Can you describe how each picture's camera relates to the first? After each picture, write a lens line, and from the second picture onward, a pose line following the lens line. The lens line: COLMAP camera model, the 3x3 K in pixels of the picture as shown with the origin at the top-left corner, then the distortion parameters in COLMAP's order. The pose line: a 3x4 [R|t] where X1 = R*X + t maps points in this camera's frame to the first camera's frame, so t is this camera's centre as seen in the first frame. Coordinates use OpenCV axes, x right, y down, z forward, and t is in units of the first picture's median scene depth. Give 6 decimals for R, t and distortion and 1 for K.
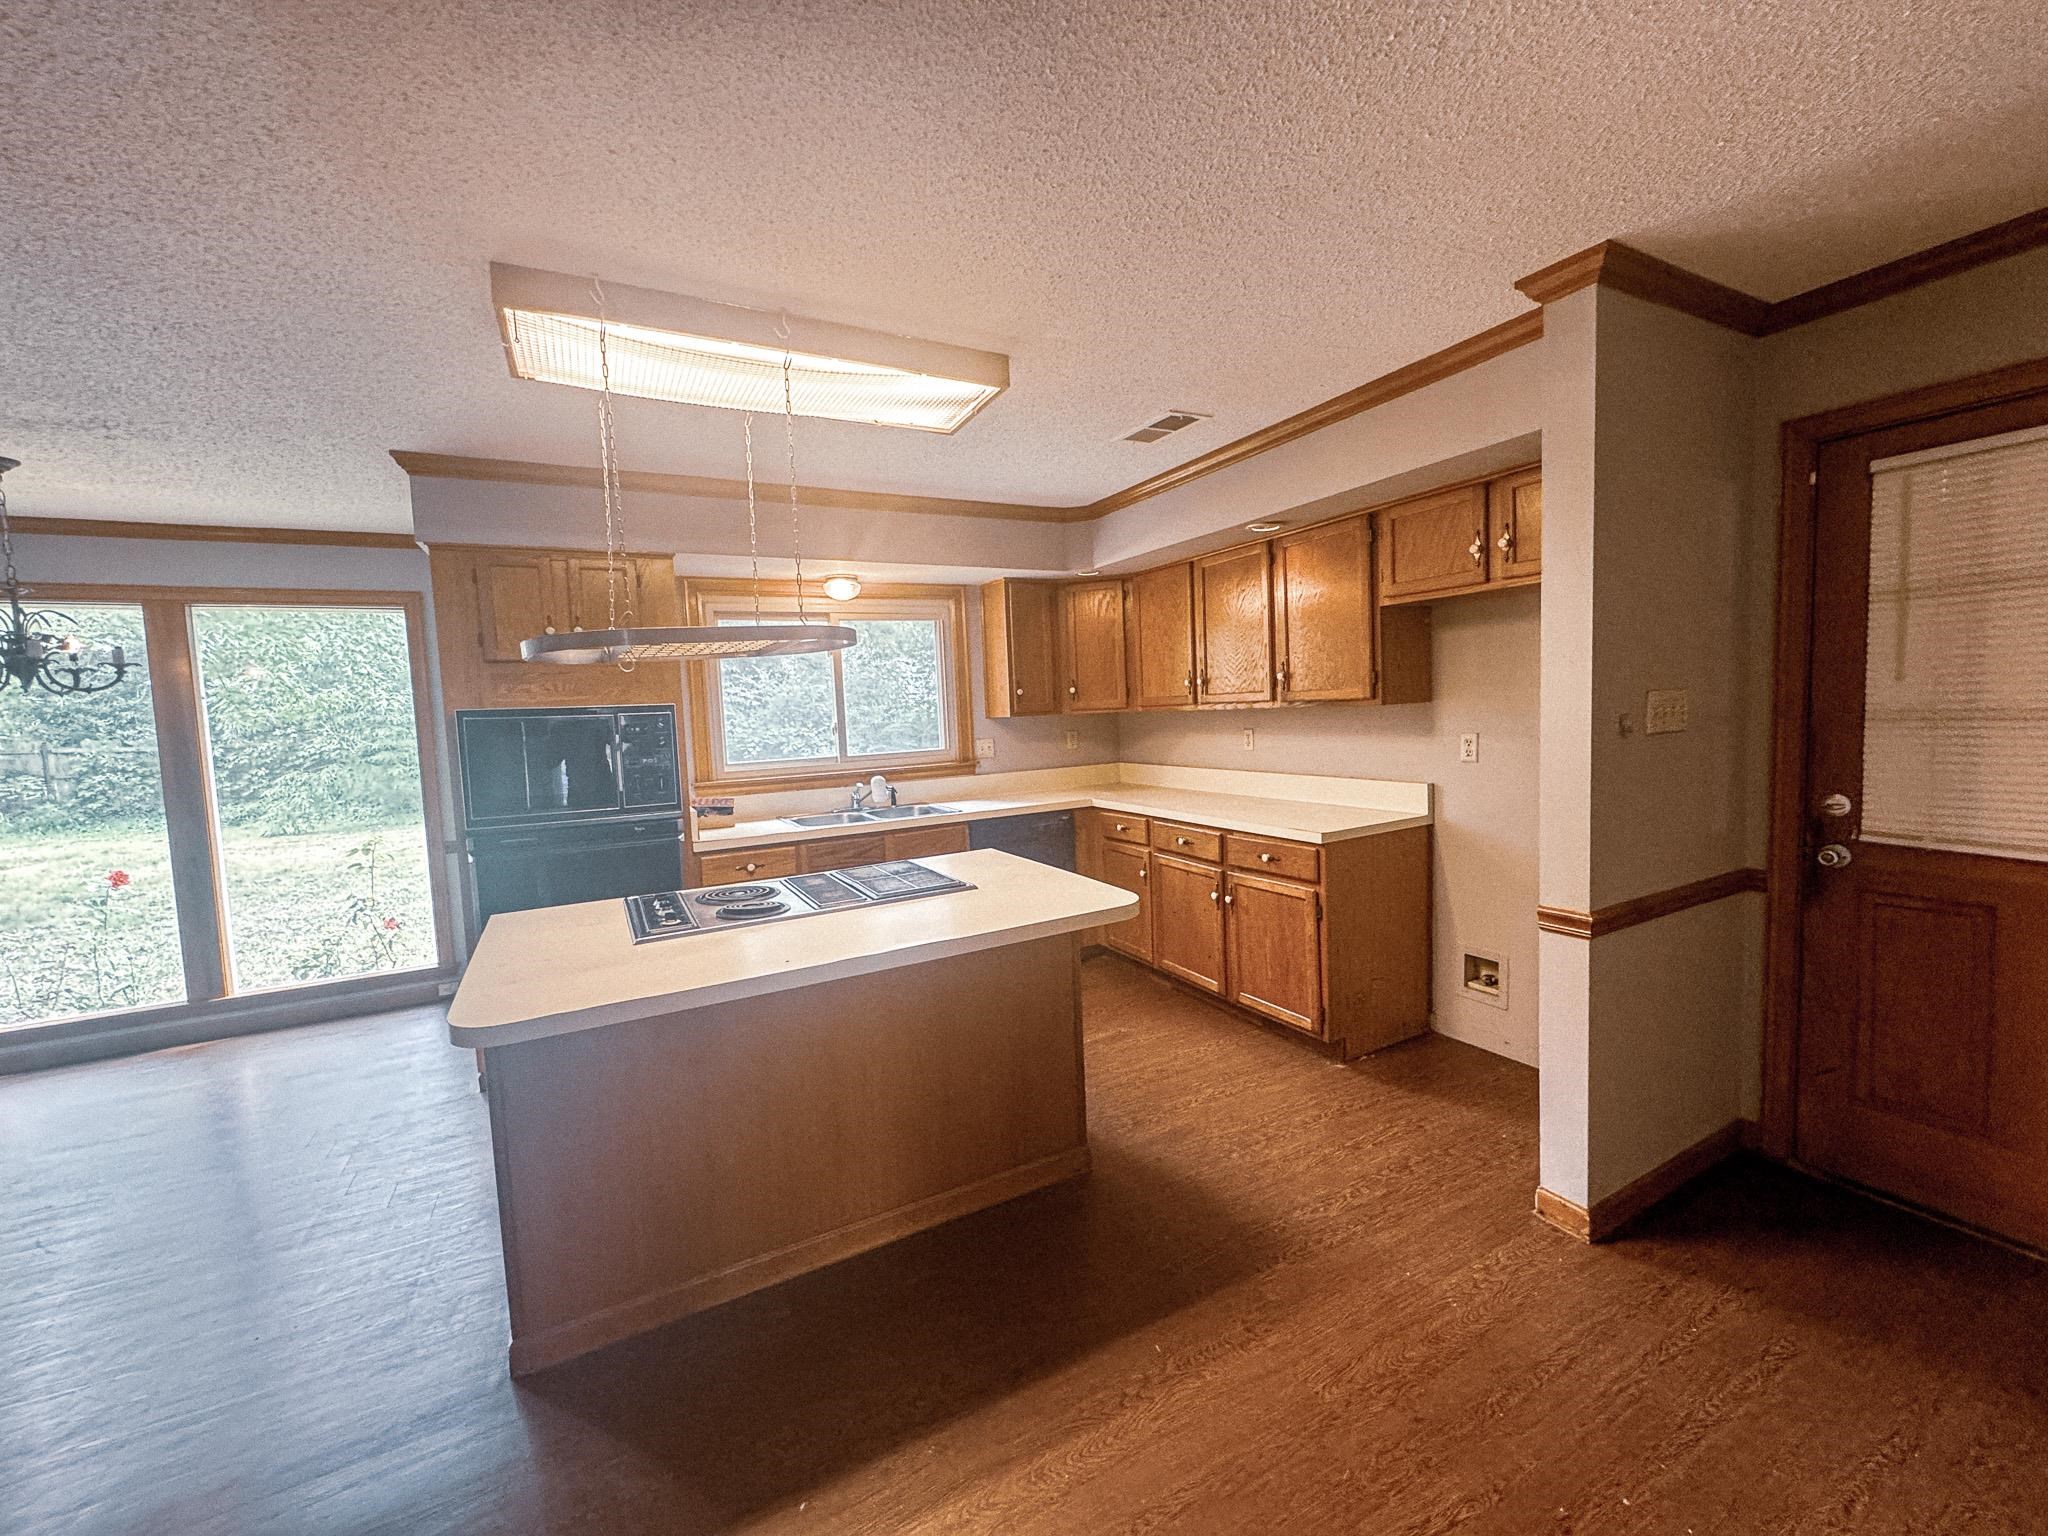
lens RADIAL K [[825.7, 0, 990.8], [0, 825.7, 801.9], [0, 0, 1]] dist [-0.004008, 0.000930]
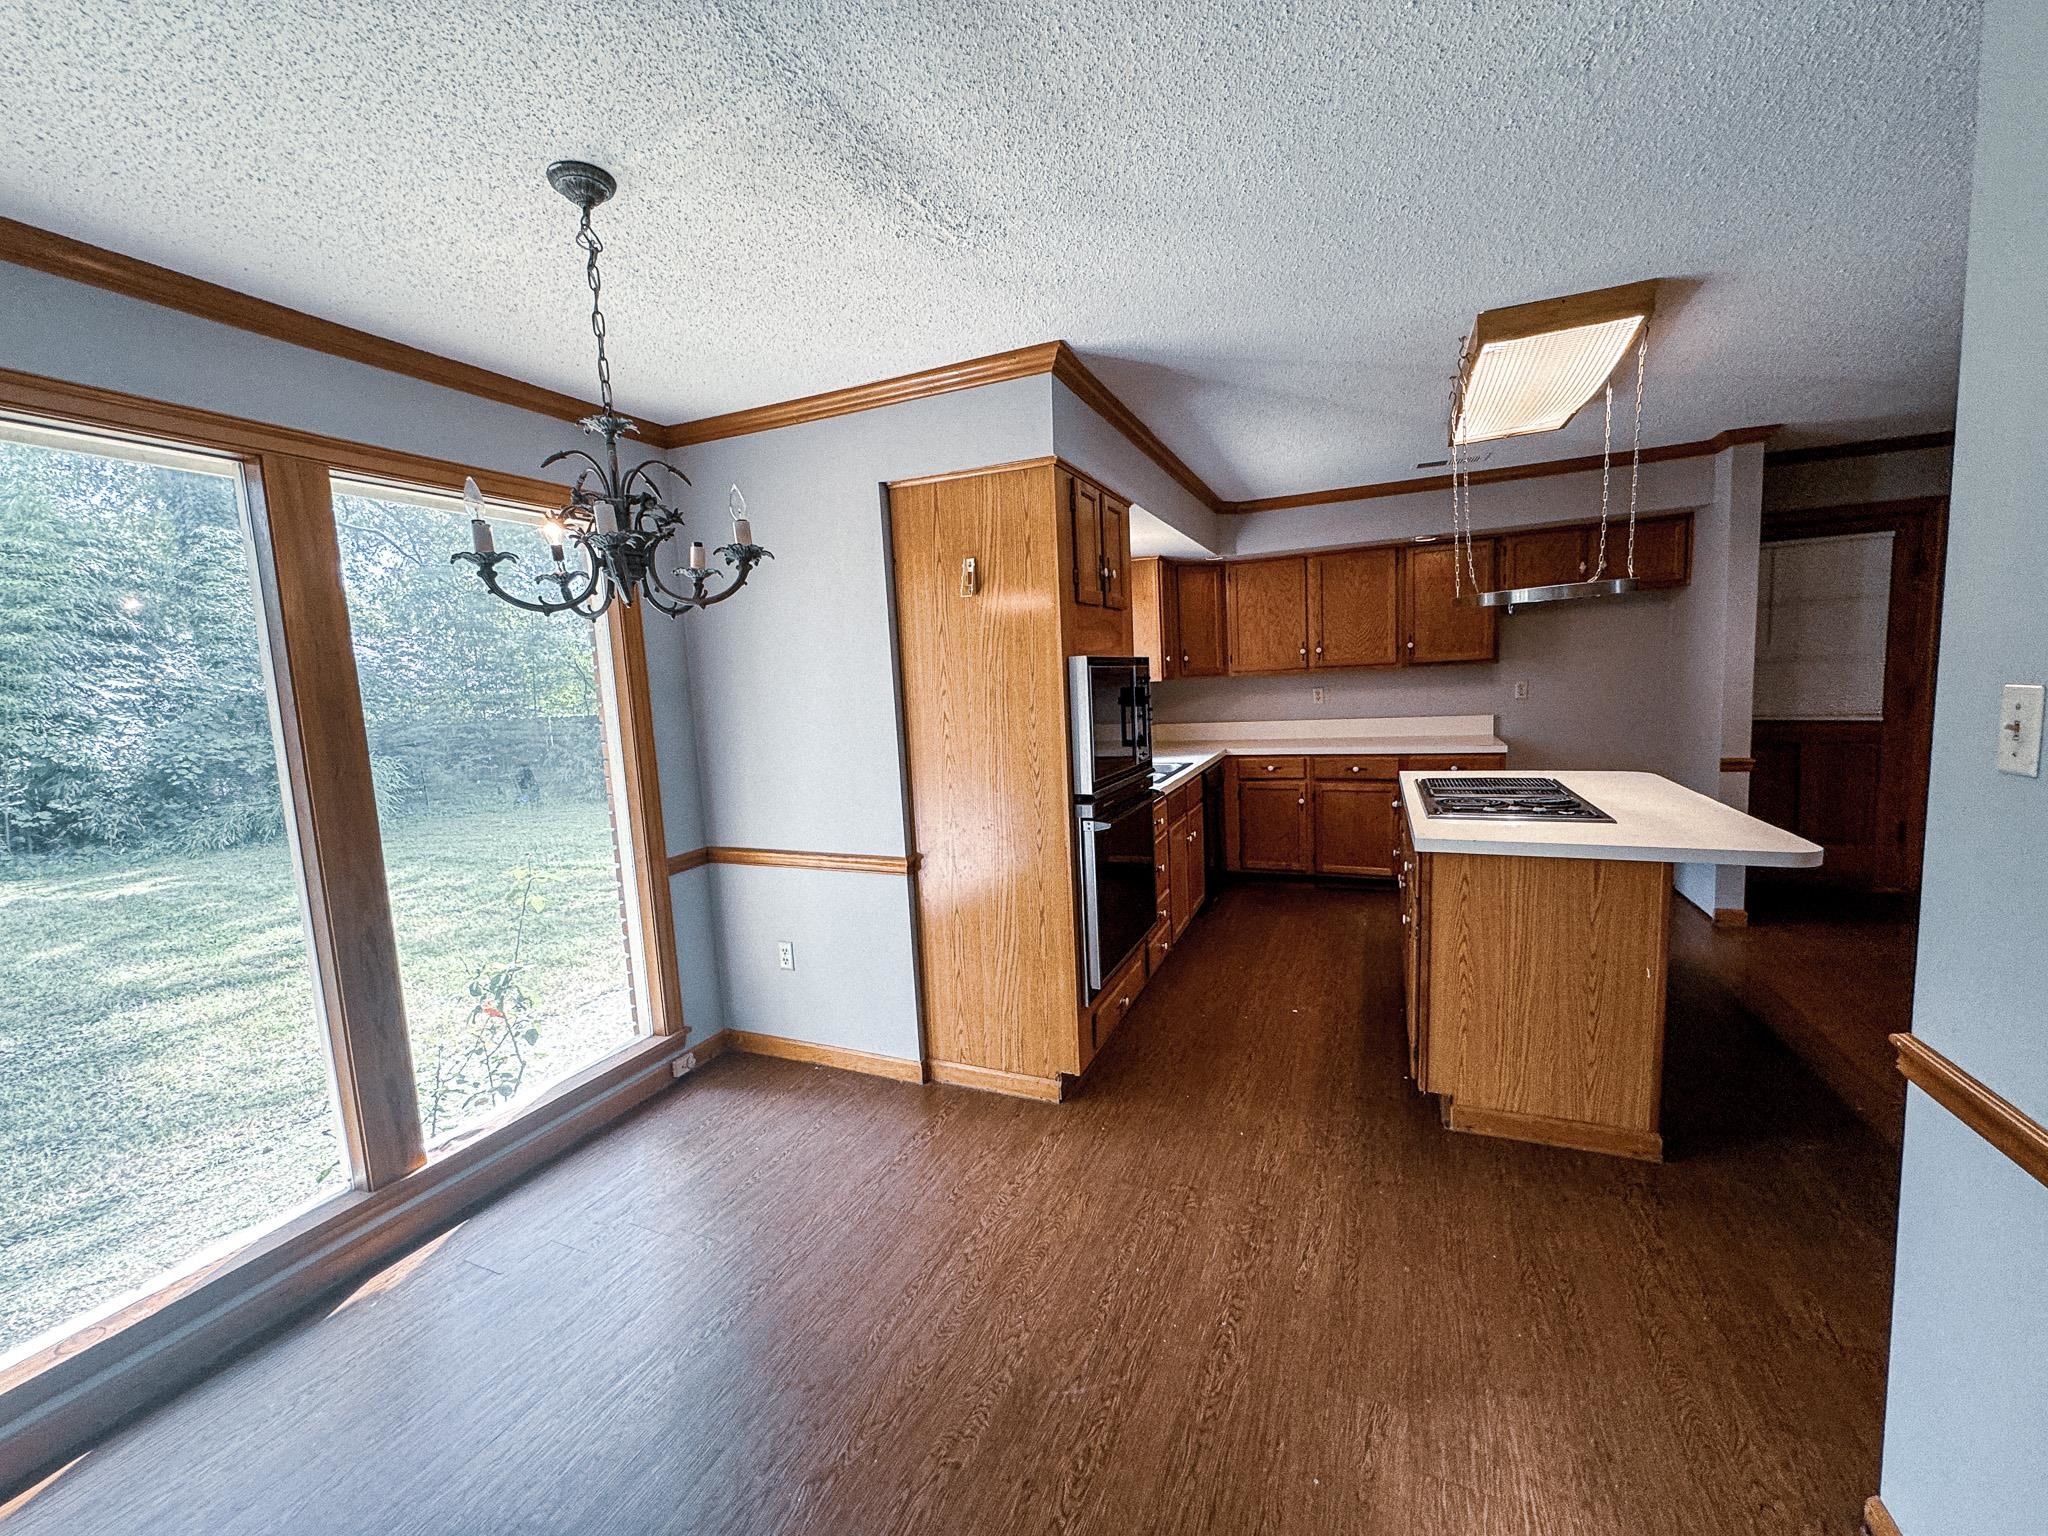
lens RADIAL K [[825.7, 0, 1020.9], [0, 825.7, 769.7], [0, 0, 1]] dist [-0.004008, 0.000930]
pose [[0.782553, -0.070382, 0.618593, -0.896909], [0.094711, 0.995483, -0.006551, 0.006325], [-0.615338, 0.063714, 0.785684, 0.263028]]
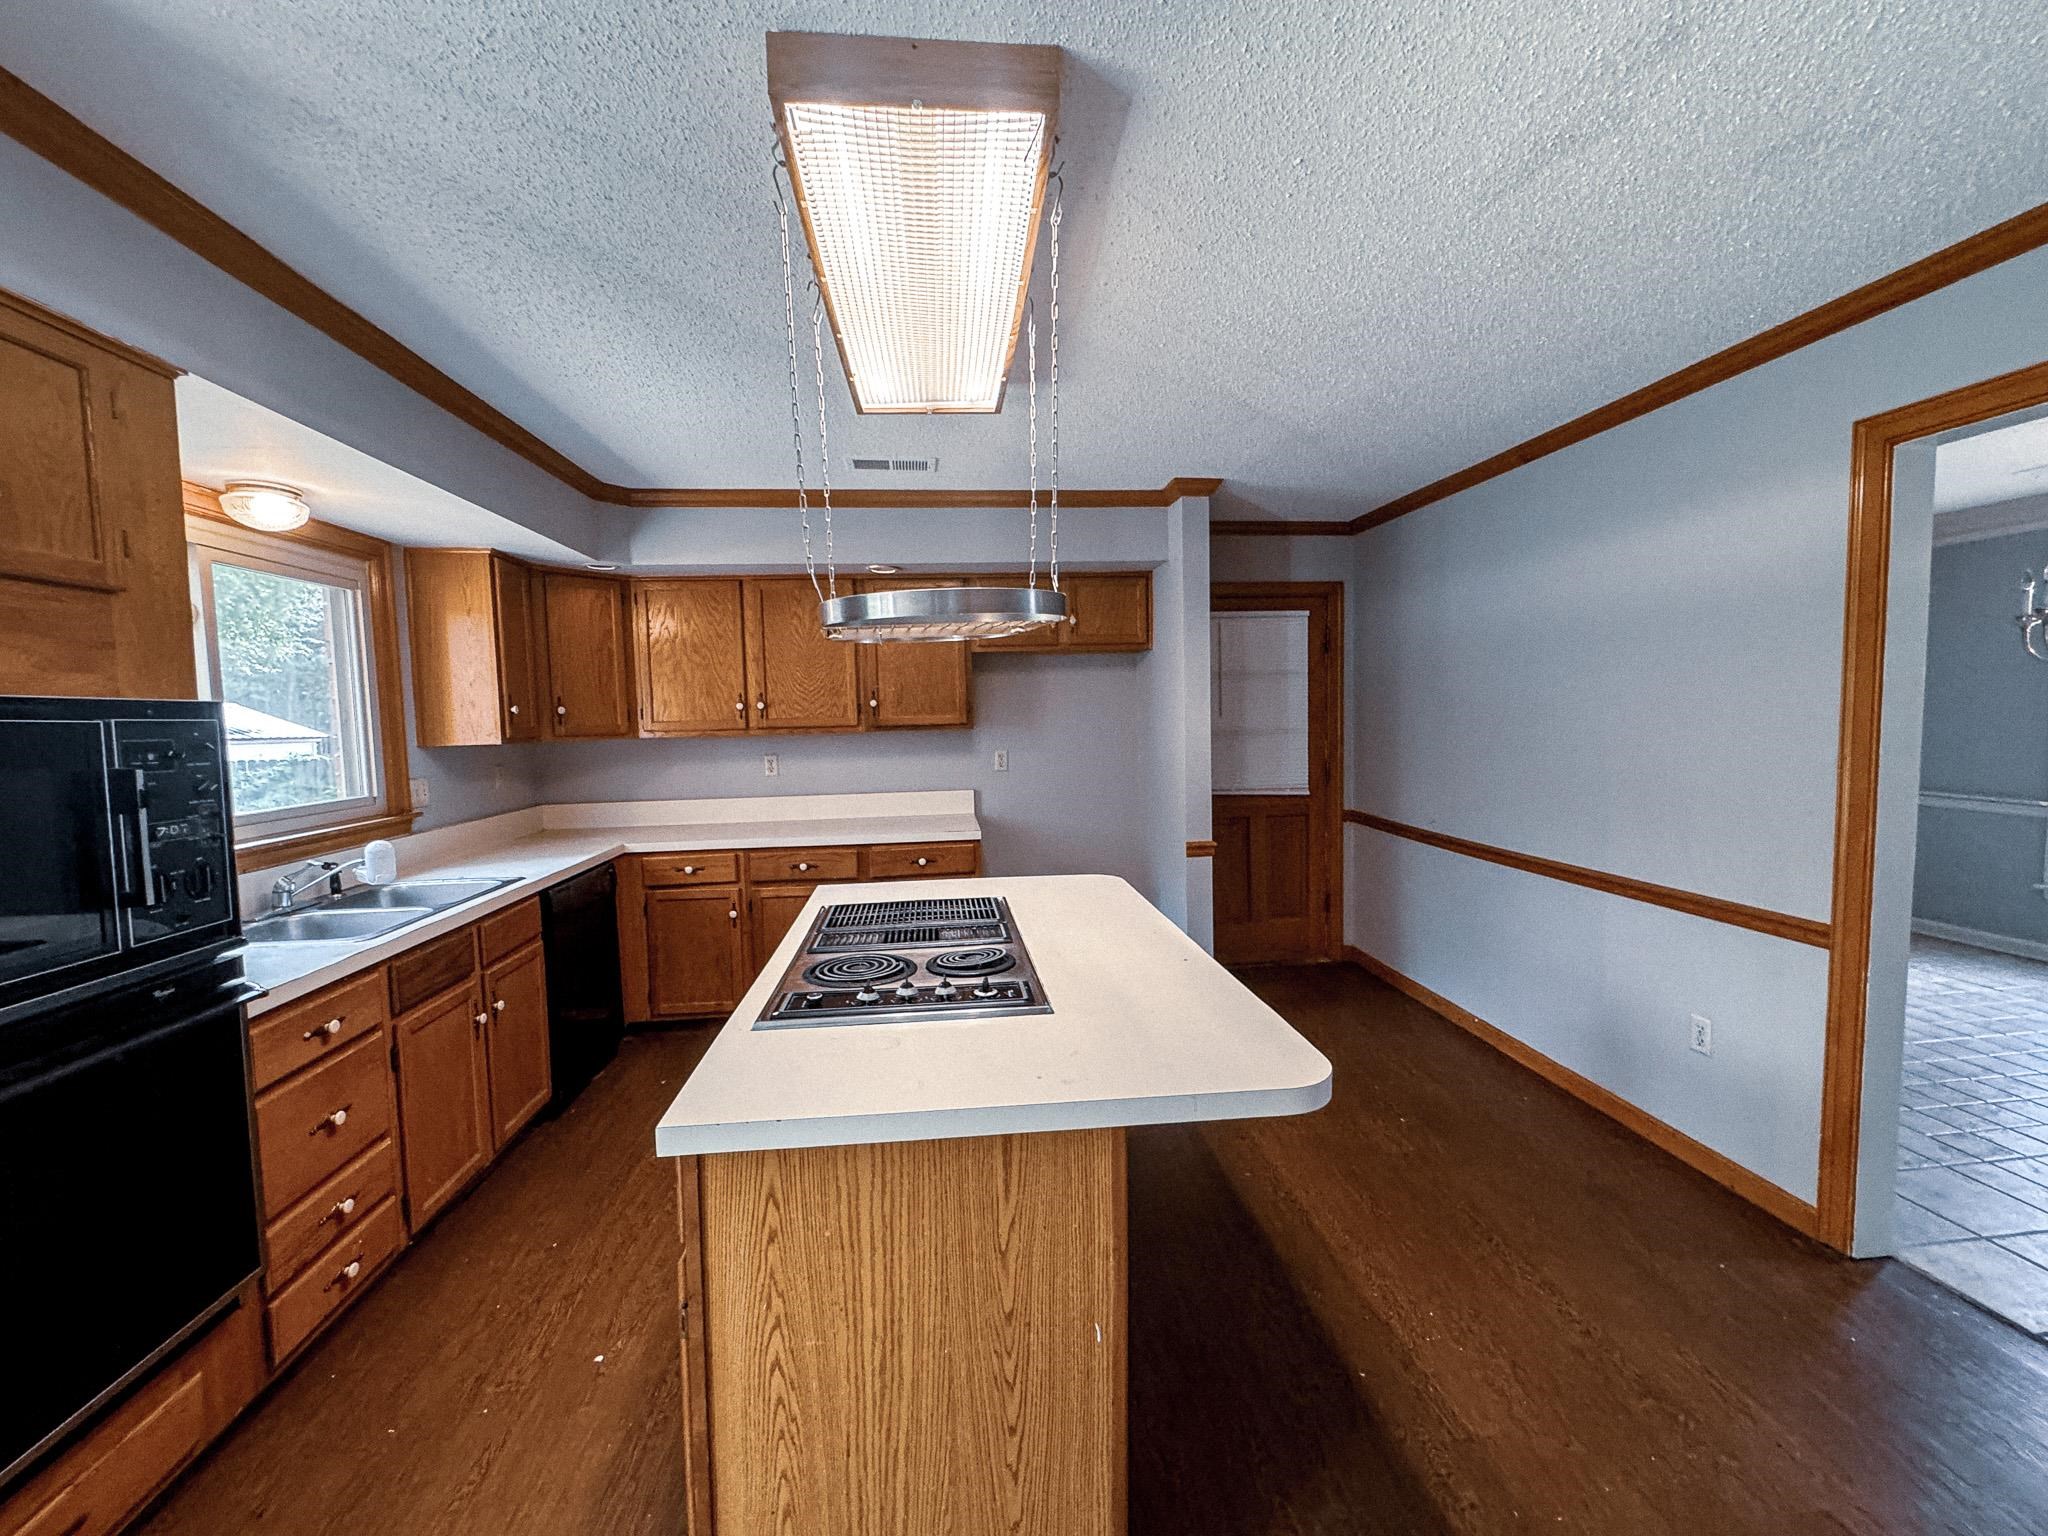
lens RADIAL K [[825.7, 0, 1029.0], [0, 825.7, 773.3], [0, 0, 1]] dist [-0.004008, 0.000930]
pose [[0.373330, -0.032536, 0.927128, -0.507051], [0.118539, 0.992866, -0.012890, -0.015722], [-0.920094, 0.114713, 0.374523, 0.338191]]
